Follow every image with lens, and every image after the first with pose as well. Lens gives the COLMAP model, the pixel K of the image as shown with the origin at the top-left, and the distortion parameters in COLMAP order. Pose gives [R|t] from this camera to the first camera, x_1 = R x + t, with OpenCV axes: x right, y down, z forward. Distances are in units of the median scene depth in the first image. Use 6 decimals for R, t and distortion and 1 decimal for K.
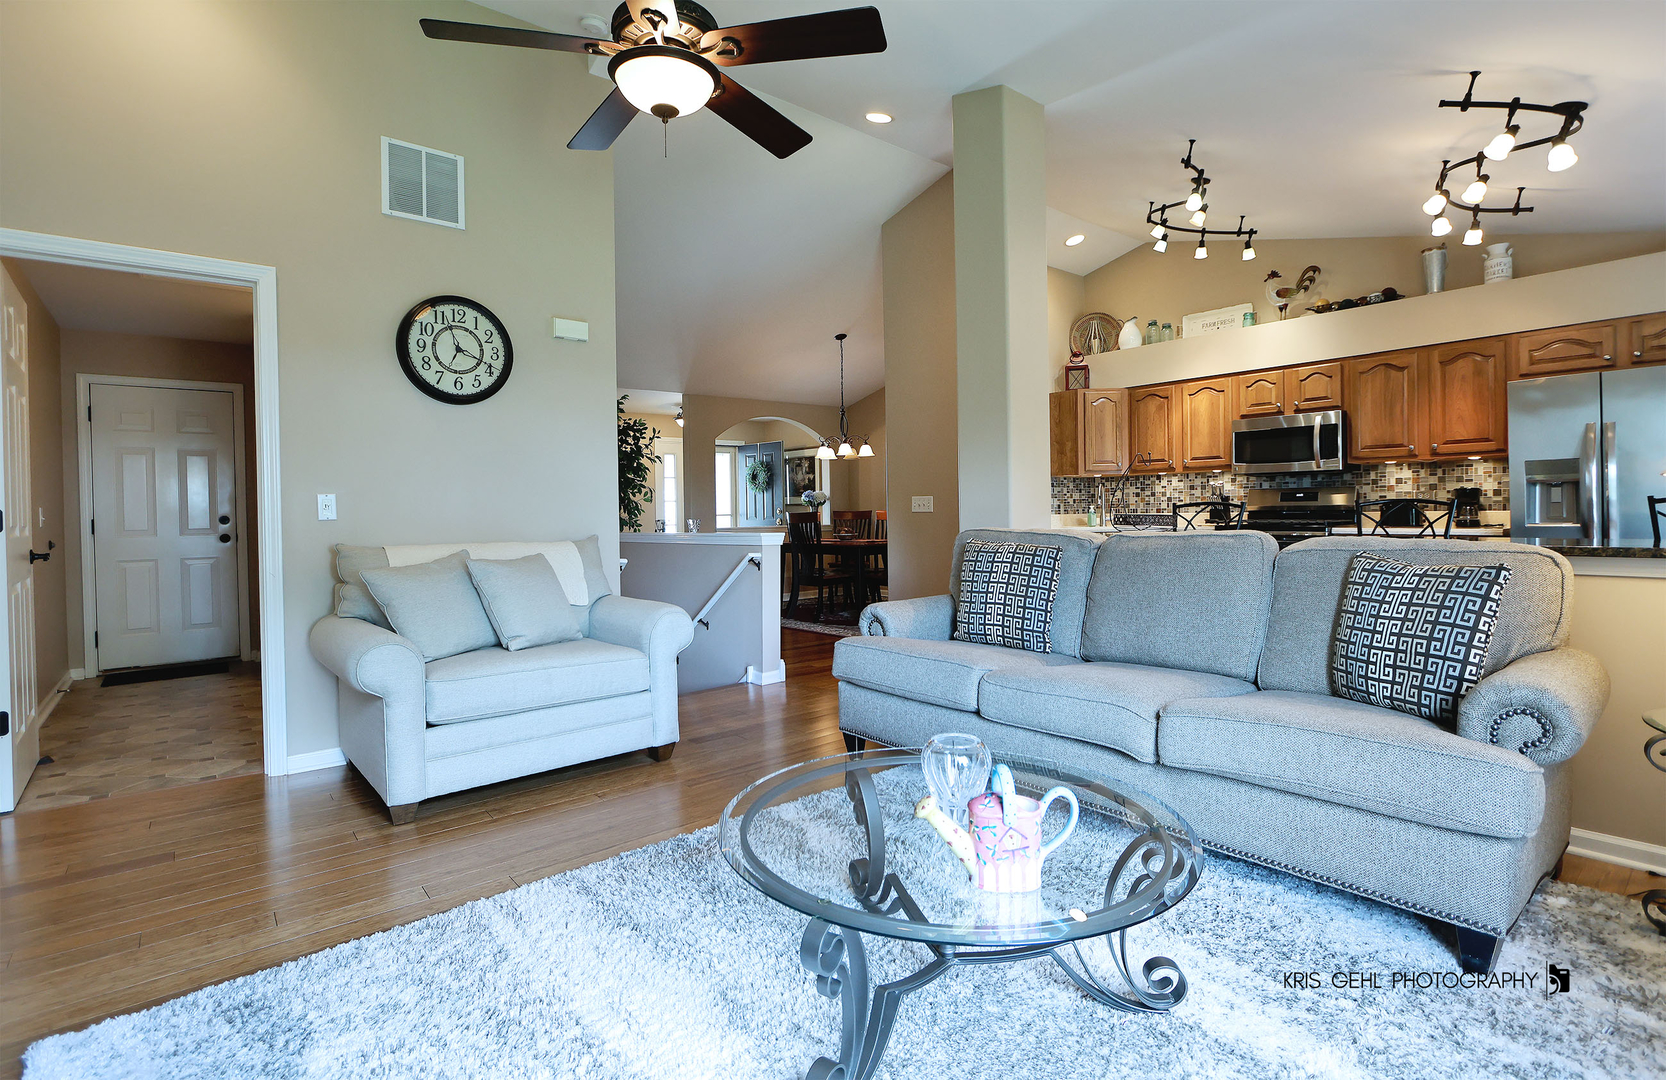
lens RADIAL K [[802.4, 0, 834.8], [0, 802.4, 523.5], [0, 0, 1]] dist [-0.002472, -0.000064]
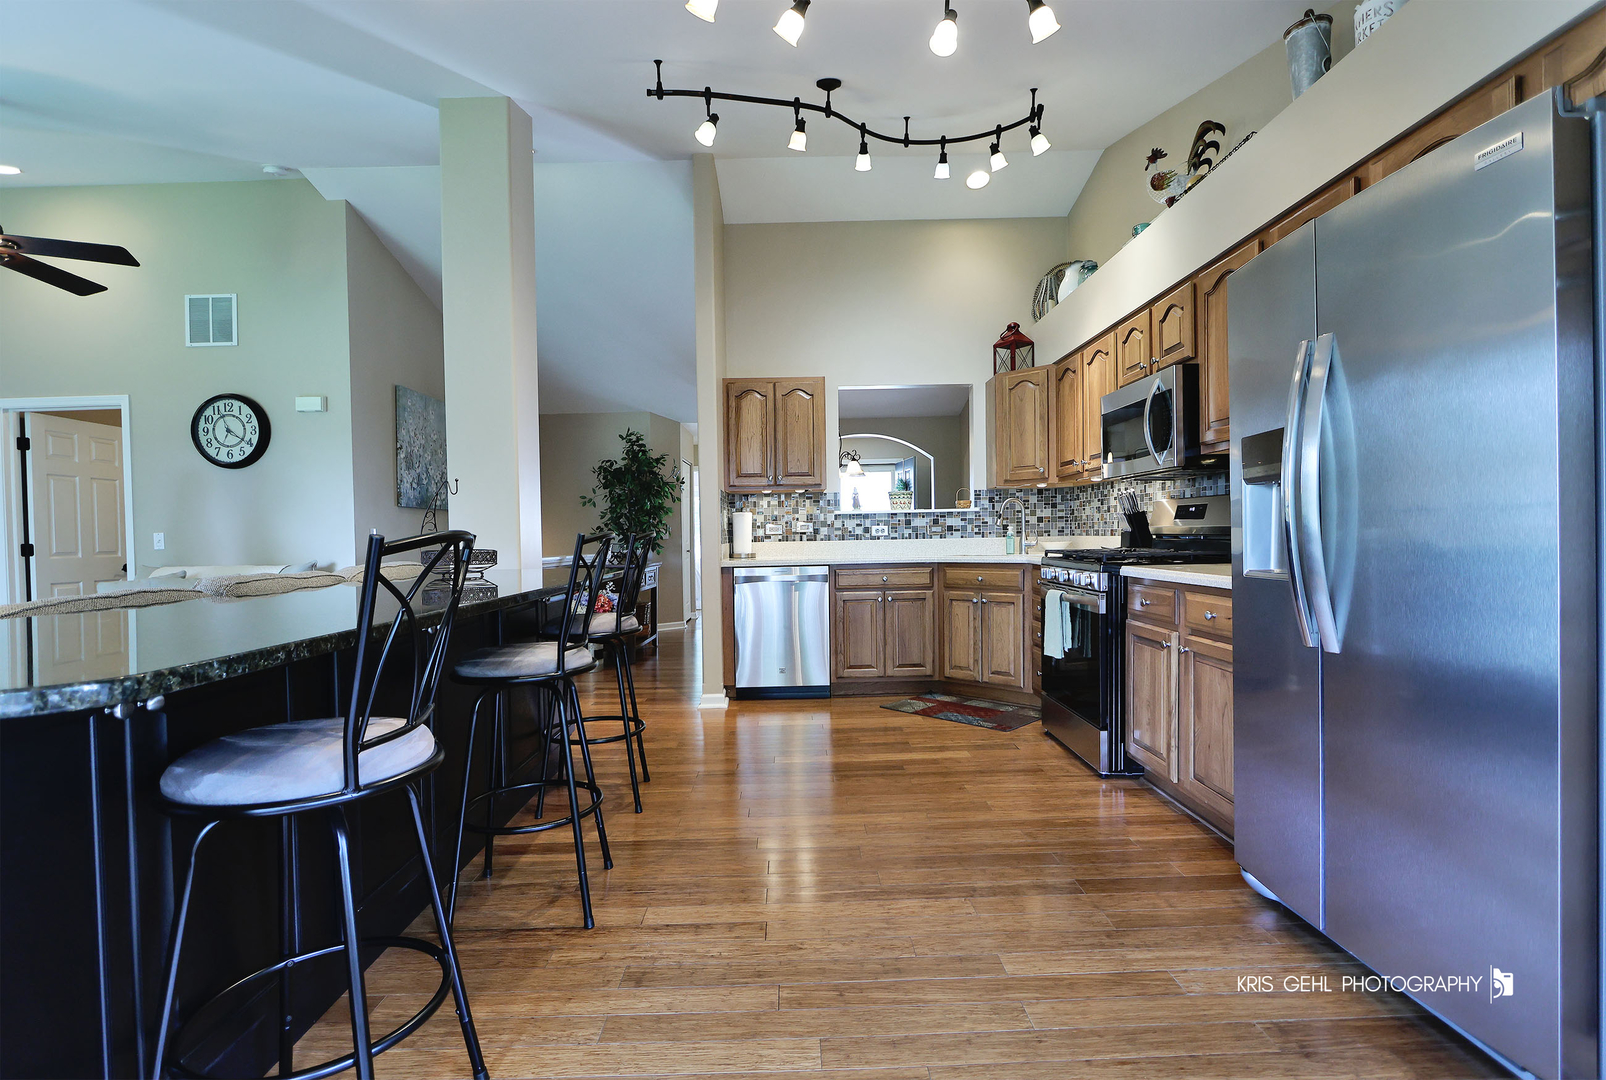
lens RADIAL K [[748.1, 0, 798.9], [0, 748.1, 549.0], [0, 0, 1]] dist [-0.004510, -0.000372]
pose [[0.777297, 0.008459, -0.629077, 1.162505], [0.003098, 0.999846, 0.017273, -0.025477], [0.629126, -0.015375, 0.777151, 0.602436]]
